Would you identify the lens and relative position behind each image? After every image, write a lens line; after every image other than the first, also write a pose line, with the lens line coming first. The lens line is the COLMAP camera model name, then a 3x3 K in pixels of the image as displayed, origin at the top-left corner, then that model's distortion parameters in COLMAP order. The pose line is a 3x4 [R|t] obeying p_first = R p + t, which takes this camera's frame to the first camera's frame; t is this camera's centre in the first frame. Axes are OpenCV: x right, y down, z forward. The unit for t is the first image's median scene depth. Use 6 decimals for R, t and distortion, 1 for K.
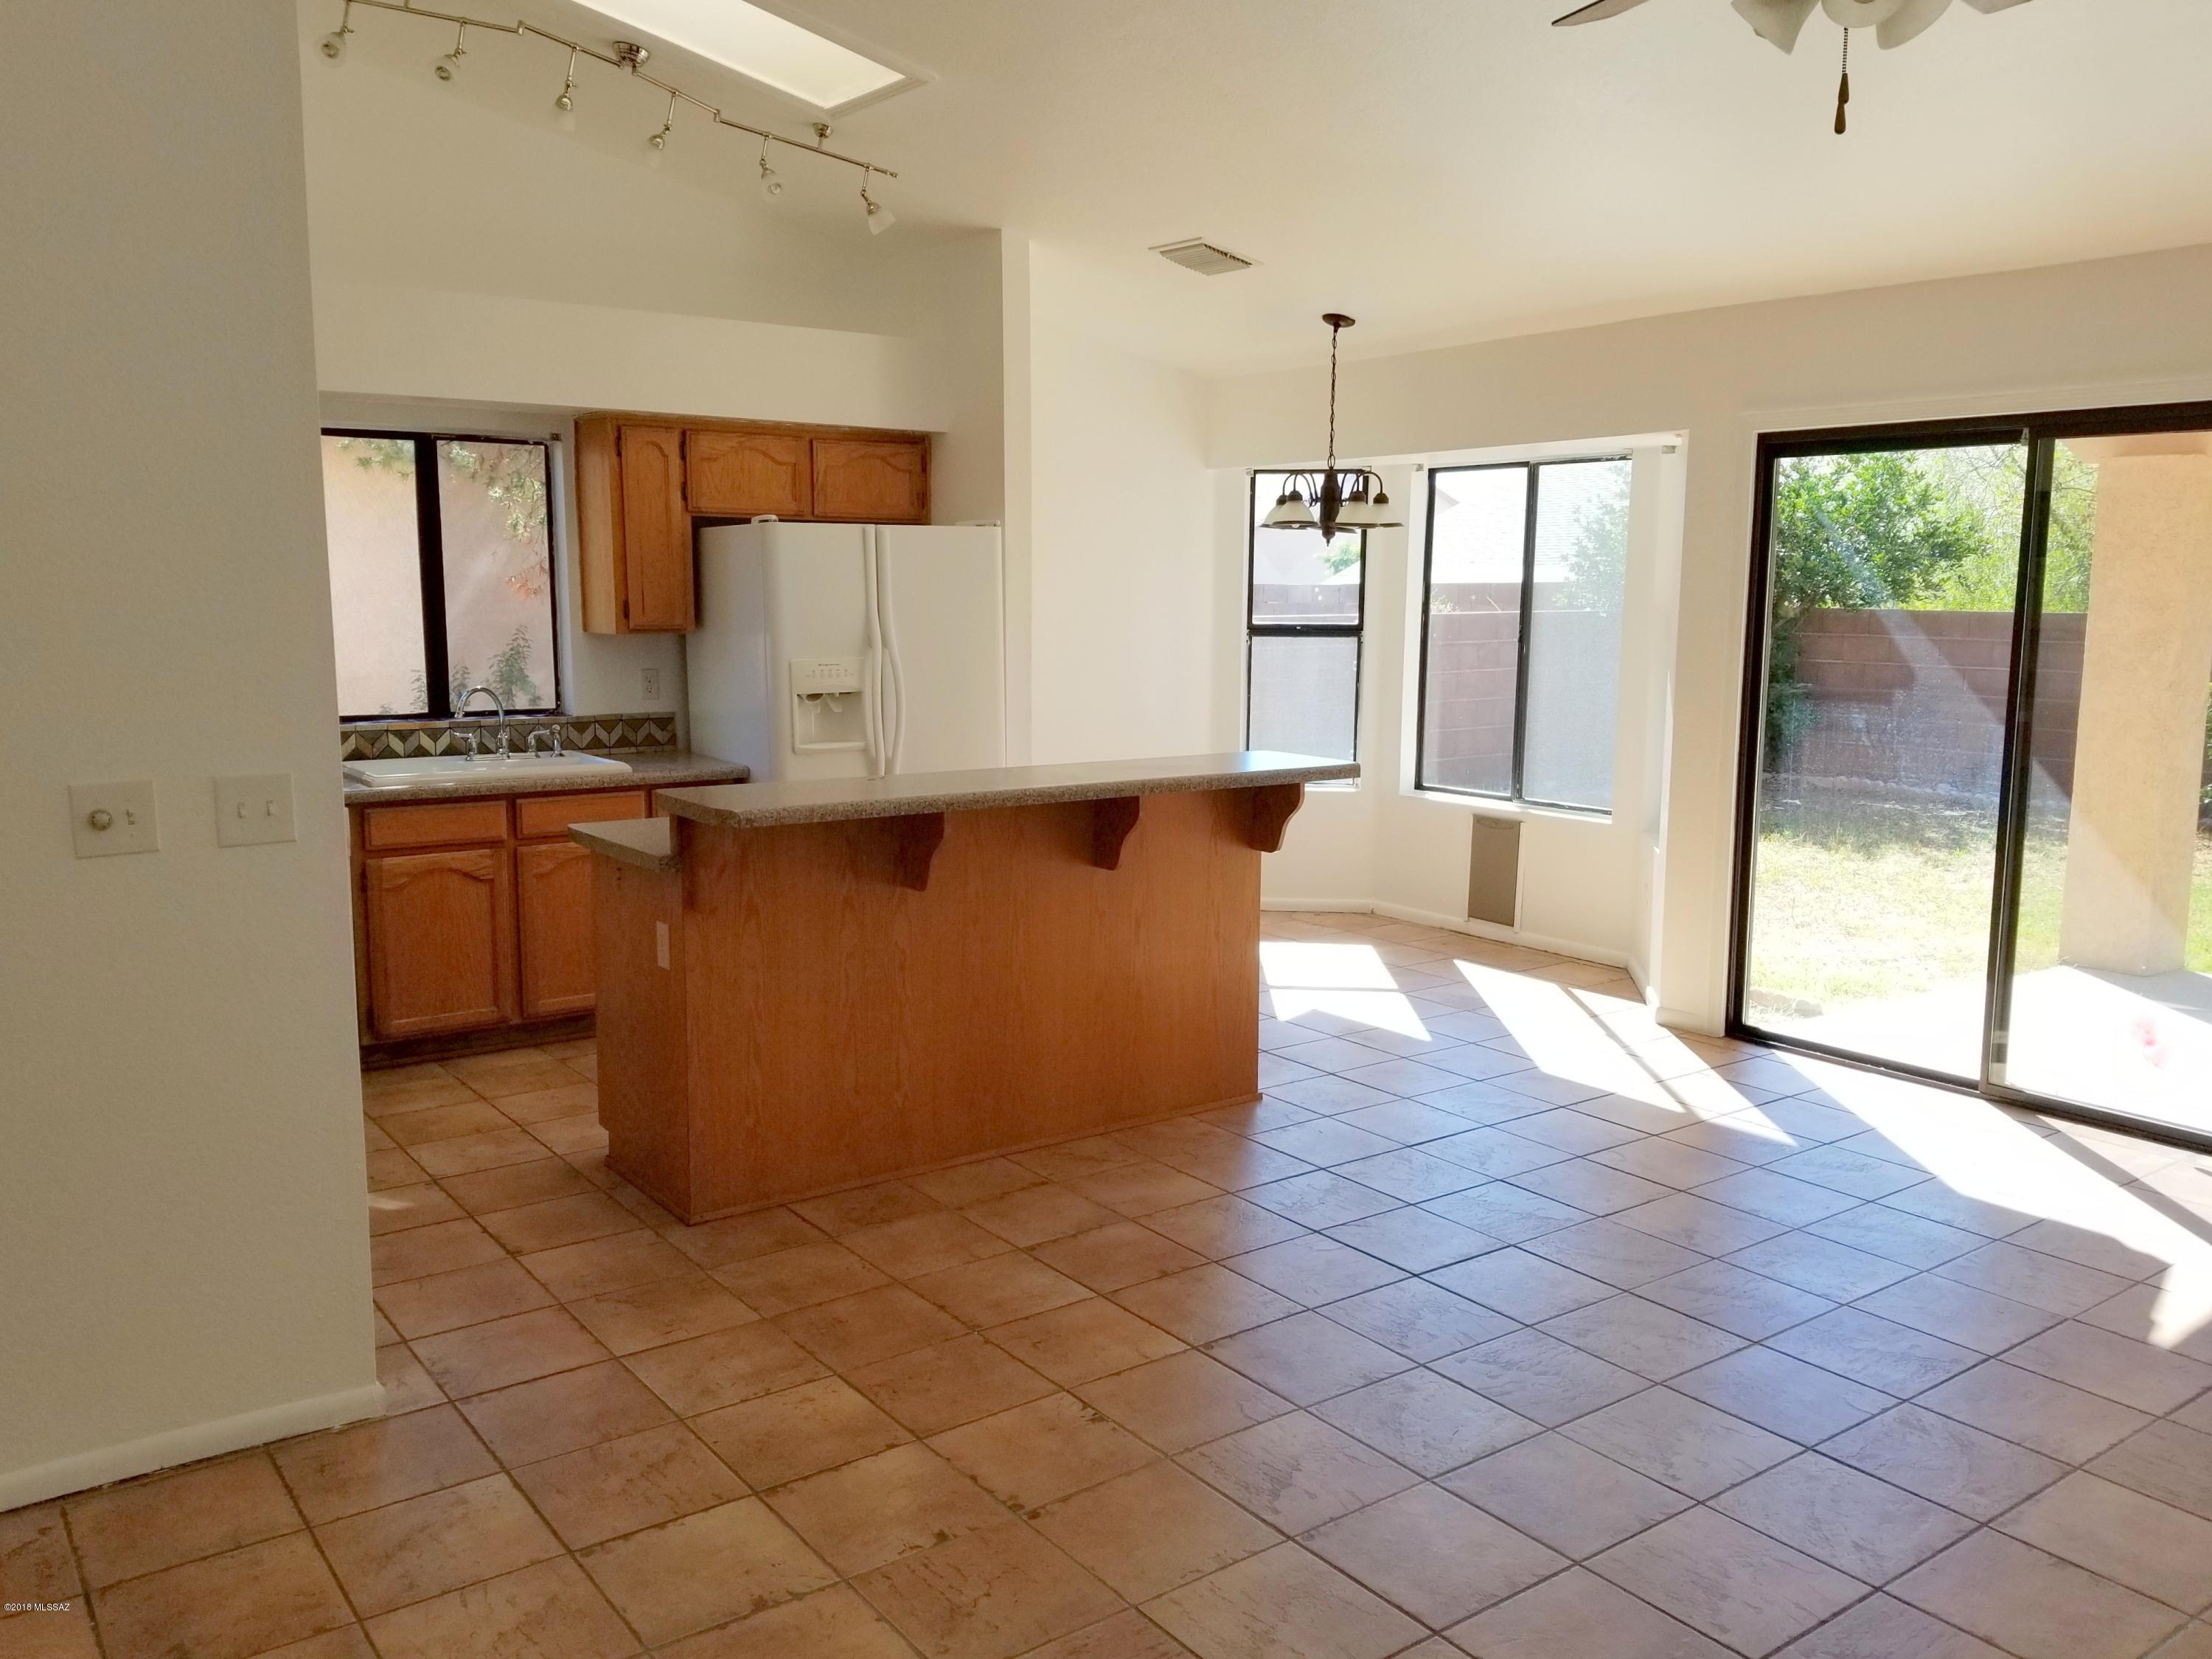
lens RADIAL K [[1737.7, 0, 1132.9], [0, 1737.7, 841.1], [0, 0, 1]] dist [0.081412, -0.133049]
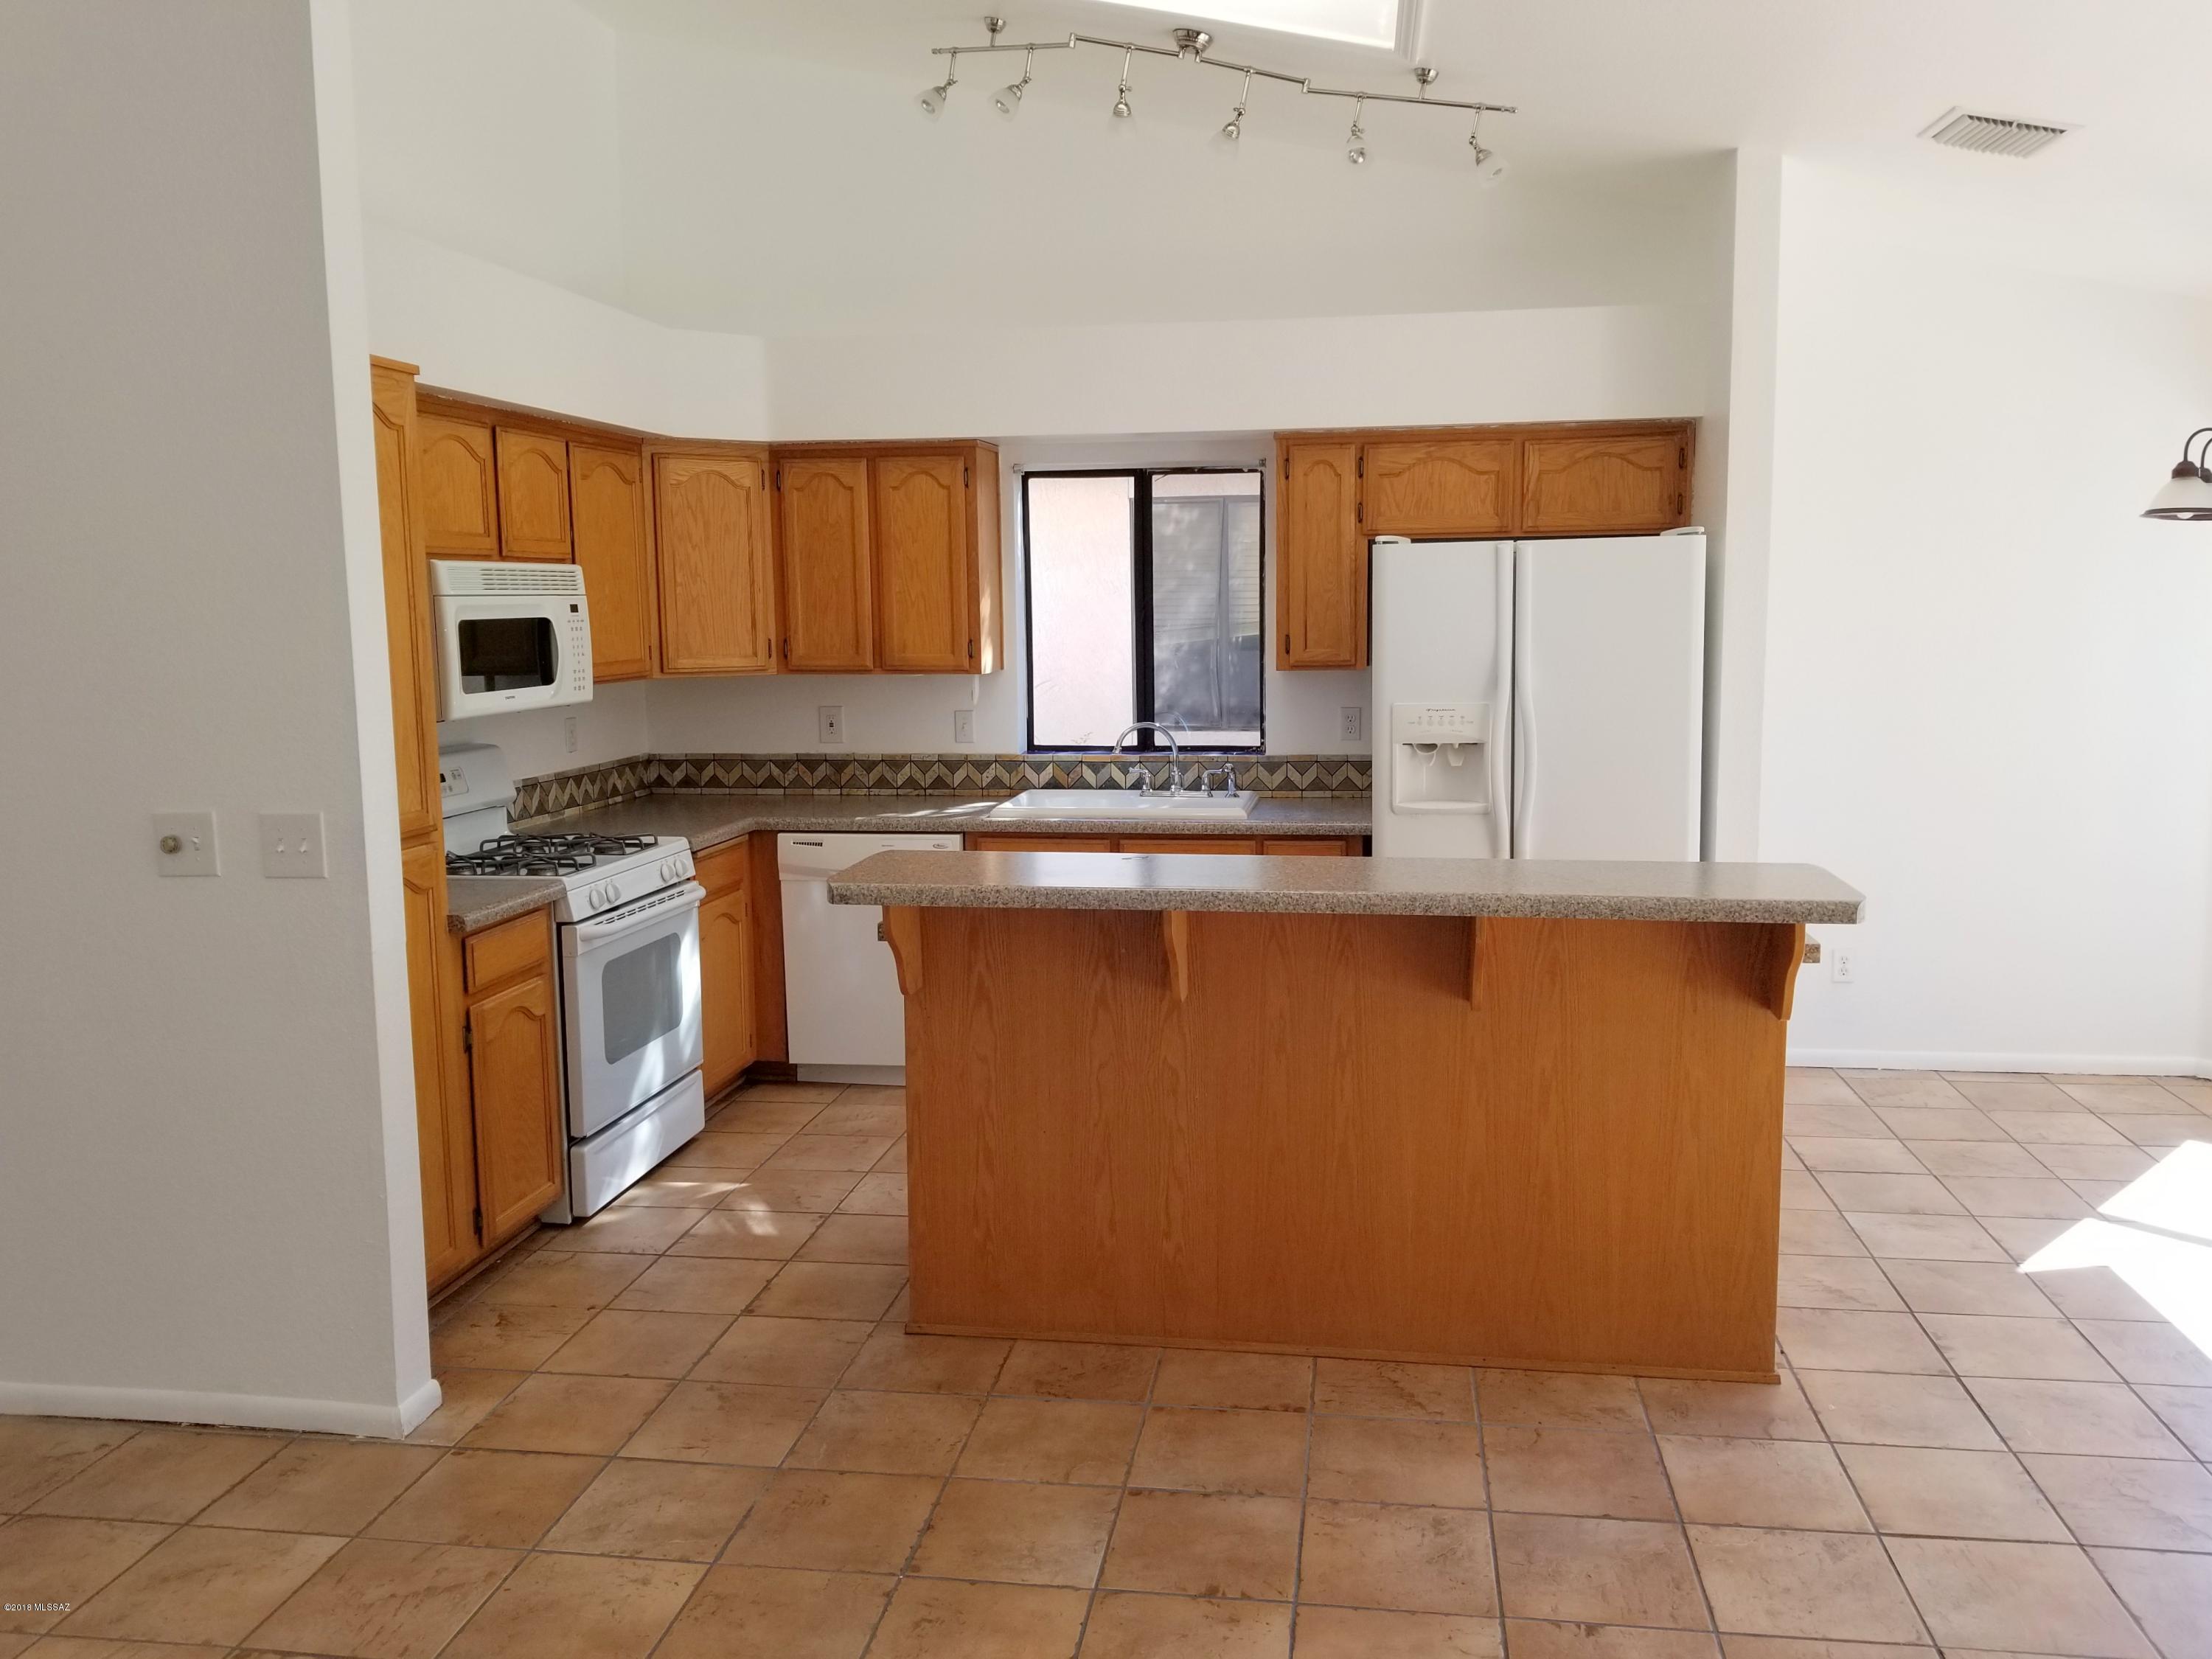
lens RADIAL K [[1737.7, 0, 1142.4], [0, 1737.7, 823.6], [0, 0, 1]] dist [0.081412, -0.133049]
pose [[0.710458, 0.078181, -0.699383, 0.381137], [-0.090121, 0.995735, 0.019761, -0.060922], [0.697945, 0.048990, 0.714473, 0.365471]]
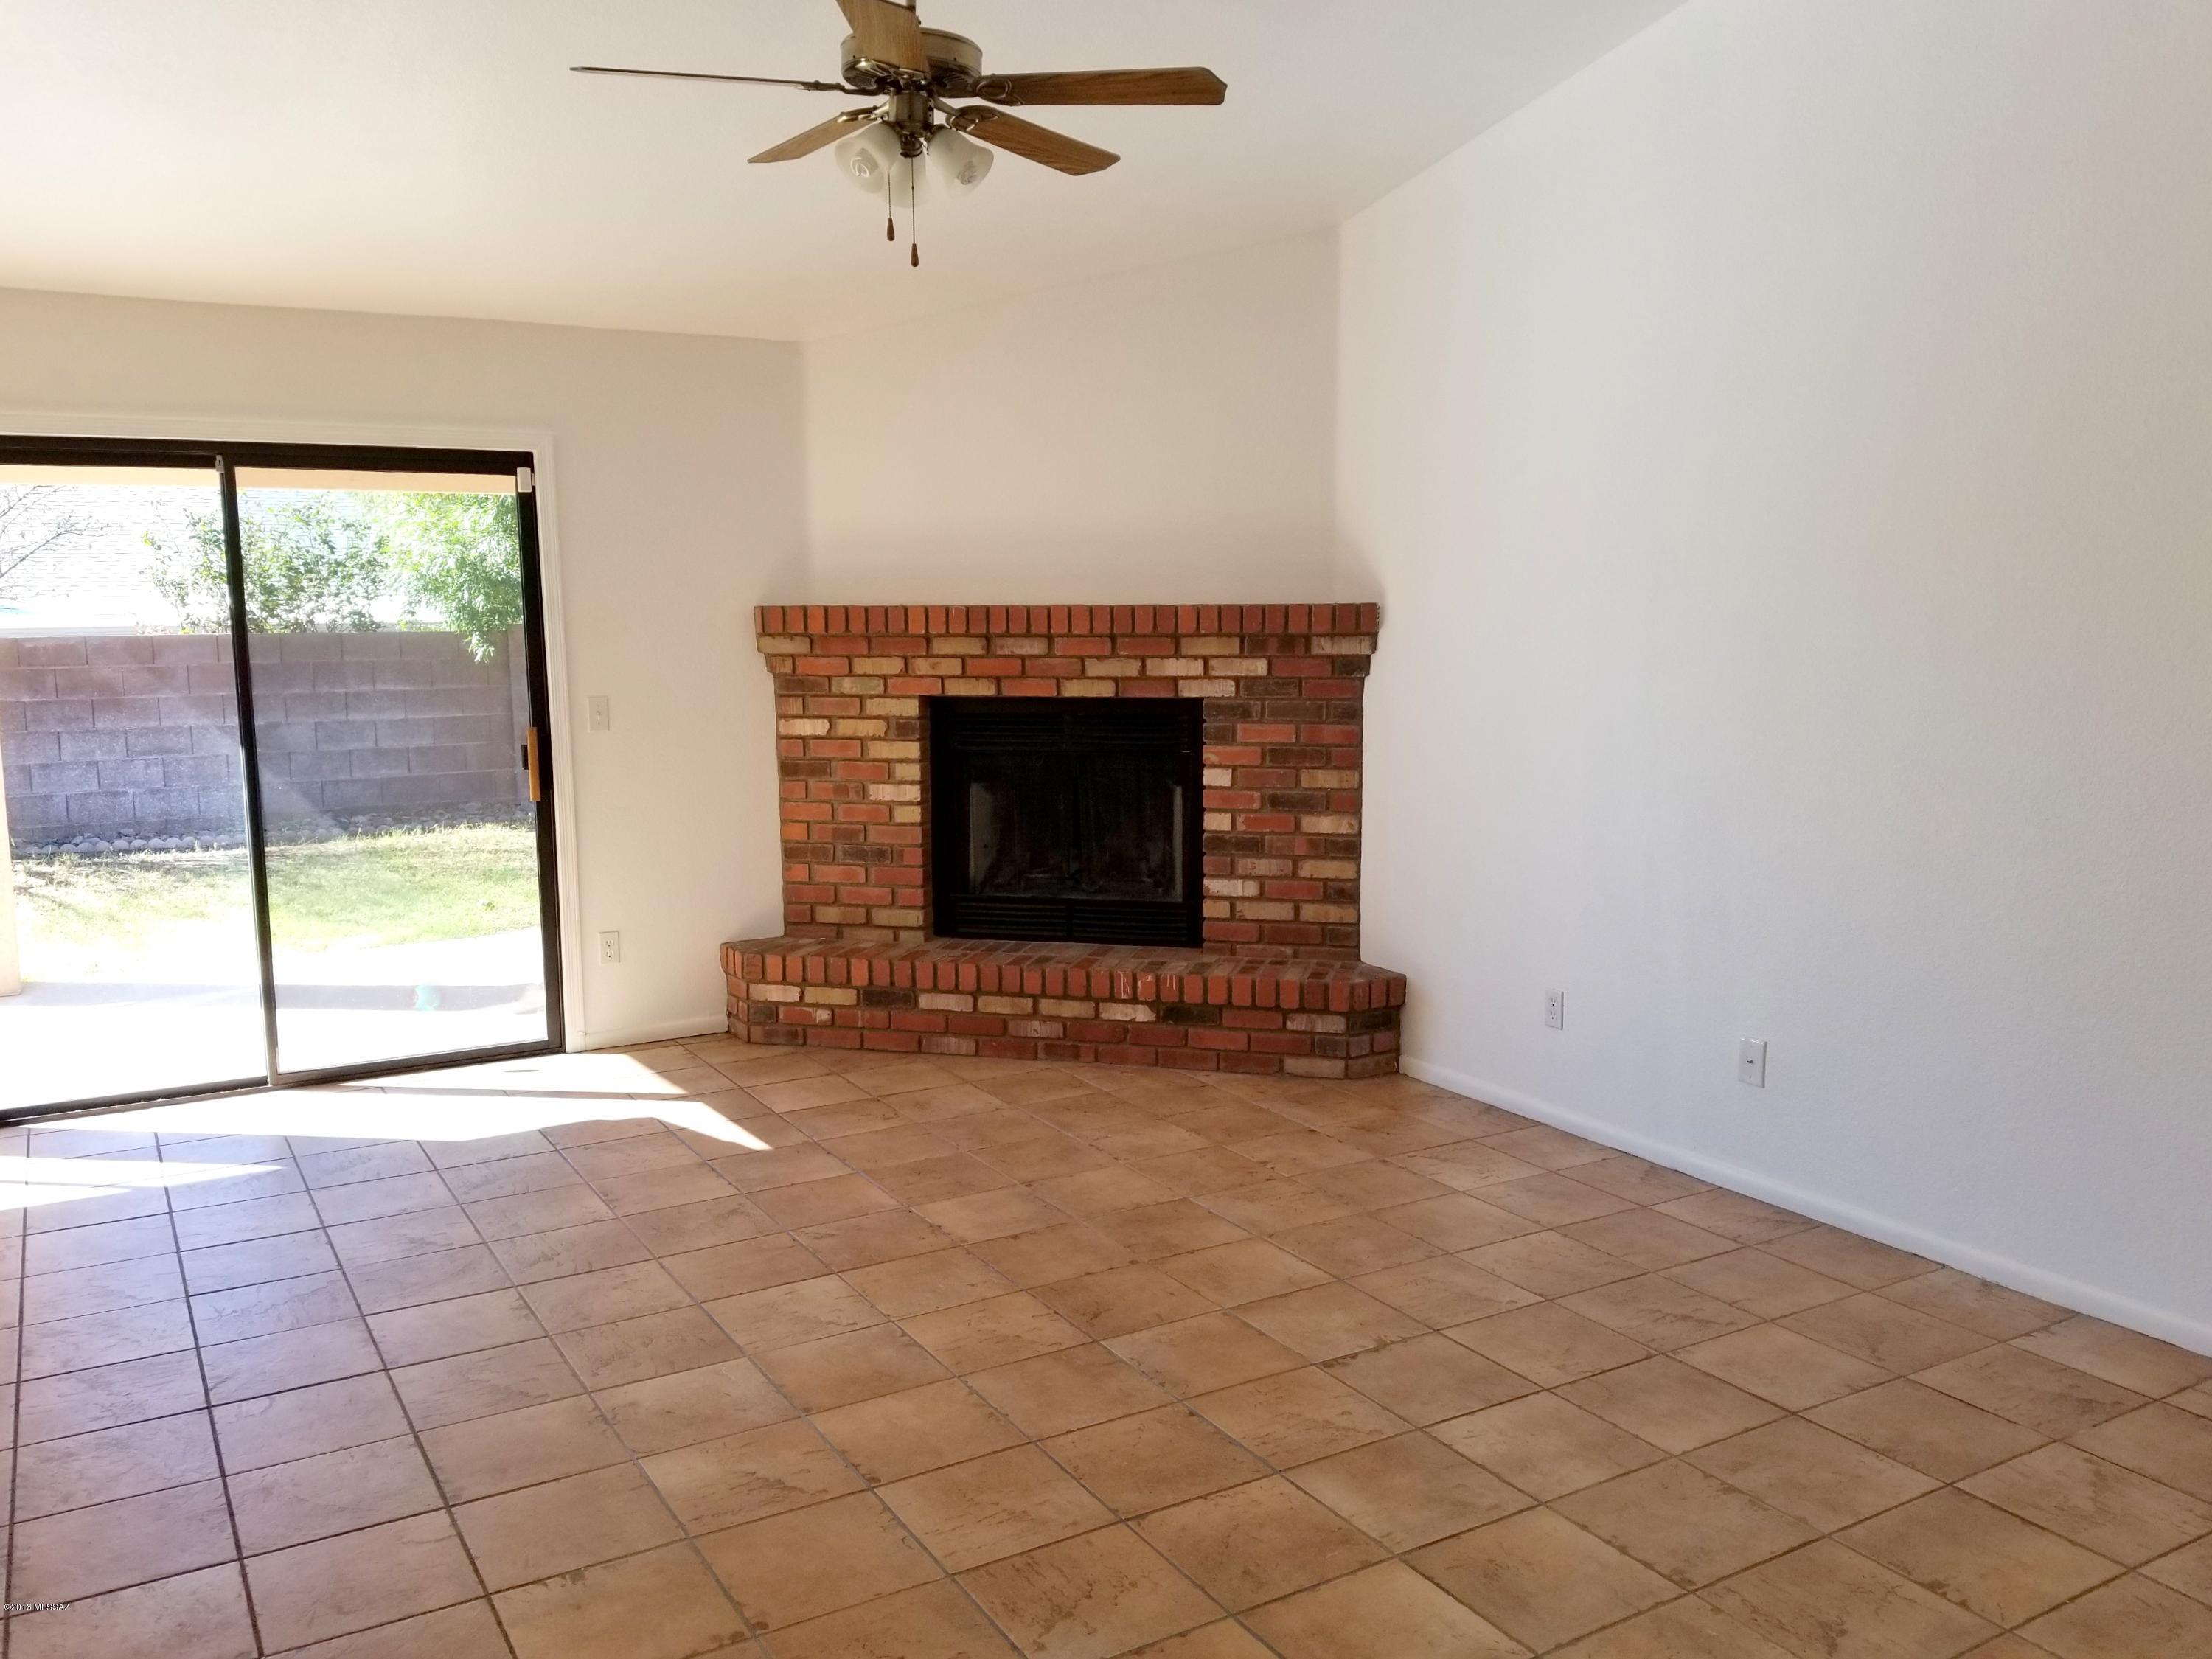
lens RADIAL K [[1737.7, 0, 1101.4], [0, 1737.7, 821.2], [0, 0, 1]] dist [0.081412, -0.133049]
pose [[0.129704, -0.132968, 0.982597, -0.521146], [0.156826, 0.981246, 0.112084, -0.058201], [-0.979072, 0.139558, 0.148124, 0.379695]]
